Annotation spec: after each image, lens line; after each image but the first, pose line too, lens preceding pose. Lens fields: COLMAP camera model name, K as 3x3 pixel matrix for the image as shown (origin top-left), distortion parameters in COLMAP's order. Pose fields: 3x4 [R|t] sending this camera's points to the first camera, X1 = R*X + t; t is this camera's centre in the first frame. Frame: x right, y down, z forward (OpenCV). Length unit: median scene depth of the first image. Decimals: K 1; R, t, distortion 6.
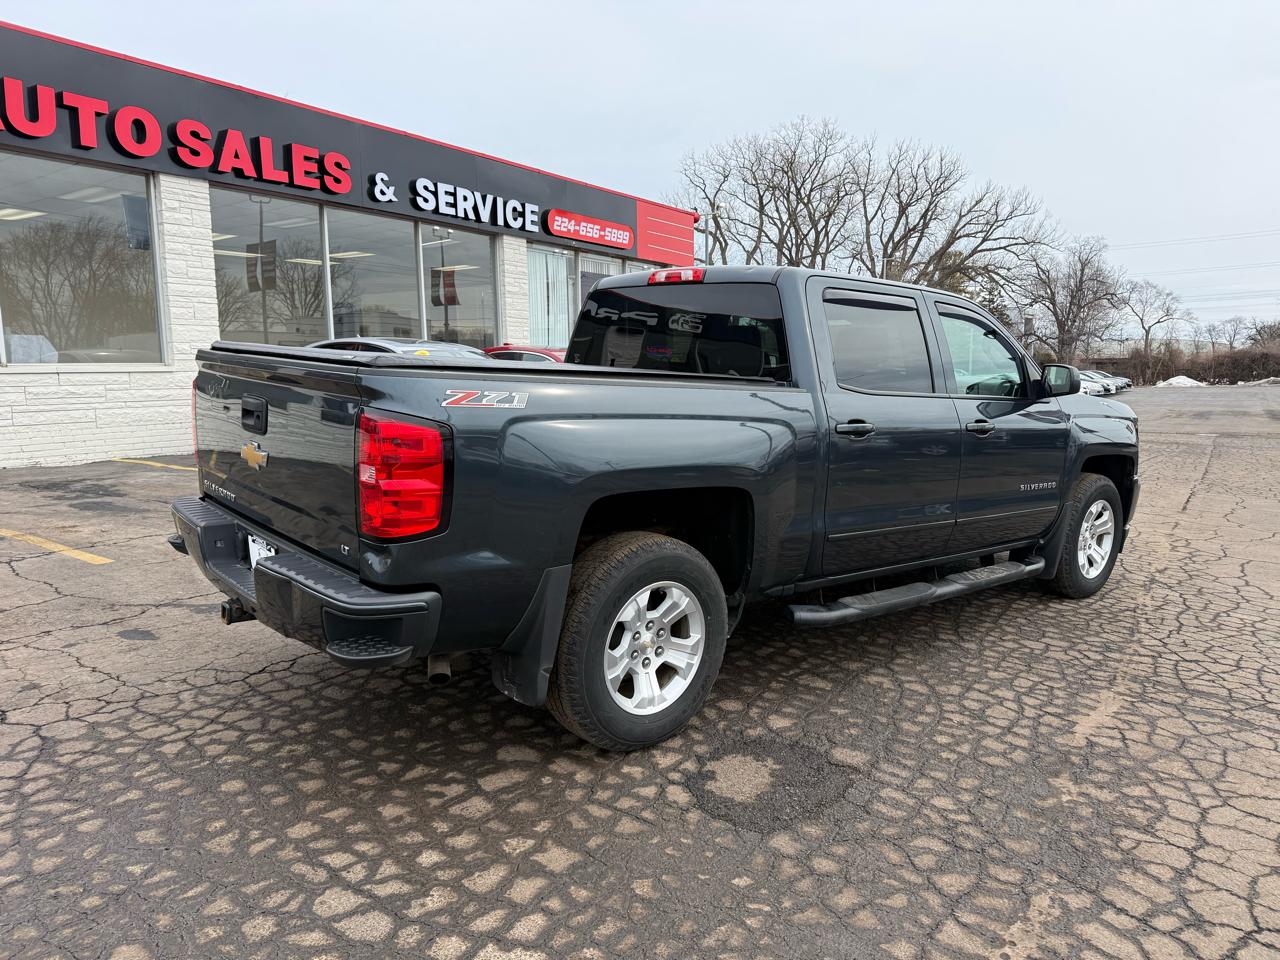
lens RADIAL K [[896.7, 0, 648.1], [0, 896.7, 491.6], [0, 0, 1]] dist [0.036824, -0.044955]
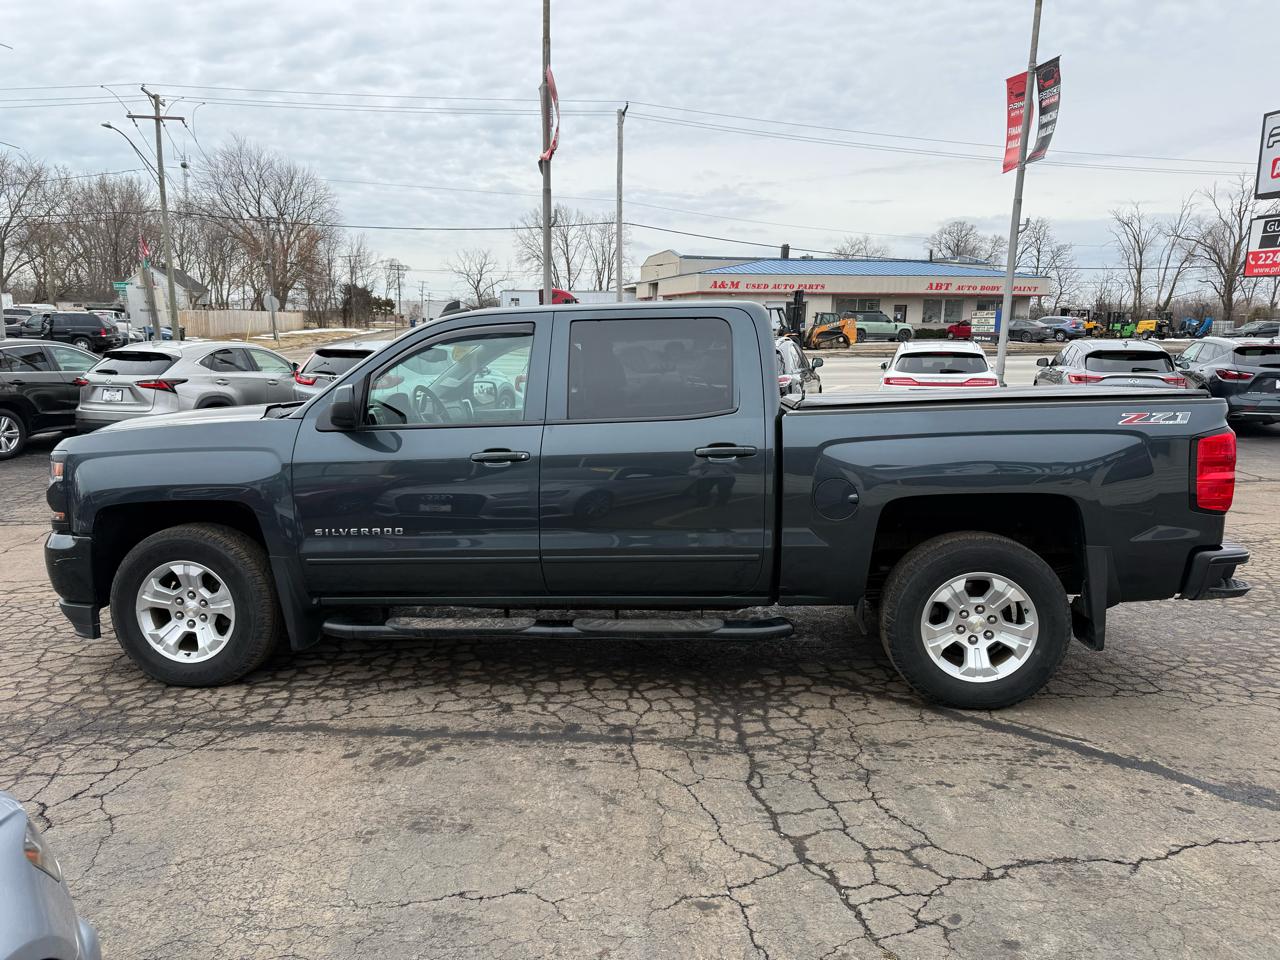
lens RADIAL K [[896.7, 0, 636.1], [0, 896.7, 498.2], [0, 0, 1]] dist [0.036824, -0.044955]
pose [[-0.687688, -0.139521, 0.712474, -0.270880], [0.091497, 0.956880, 0.275696, -0.136479], [-0.720218, 0.254782, -0.645269, 0.753447]]
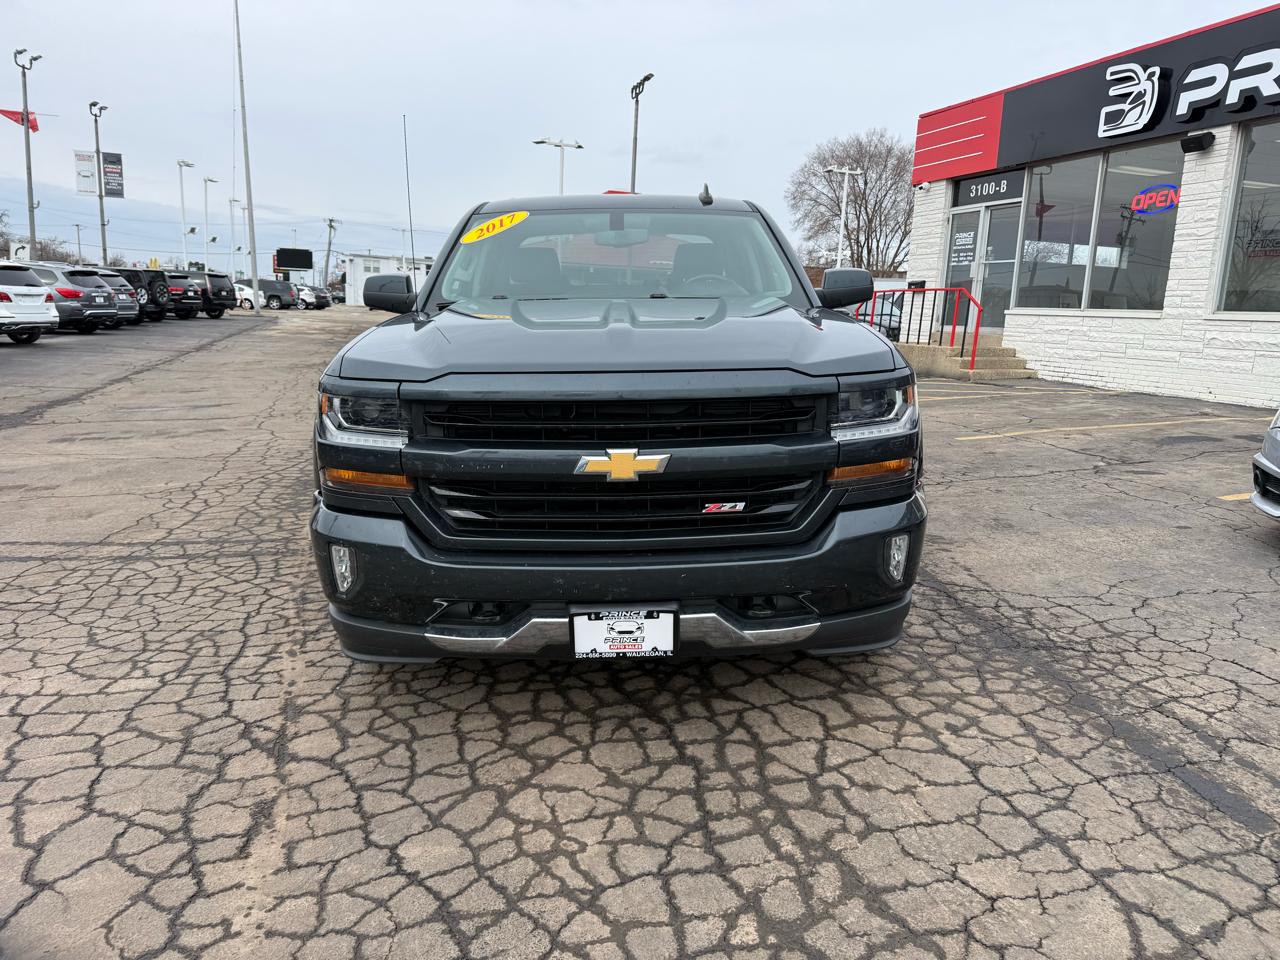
lens RADIAL K [[896.7, 0, 651.2], [0, 896.7, 489.2], [0, 0, 1]] dist [0.036824, -0.044955]
pose [[-0.631154, 0.136609, -0.763533, 0.435879], [-0.137554, 0.949053, 0.283508, -0.098686], [0.763363, 0.283964, -0.580207, 0.775930]]
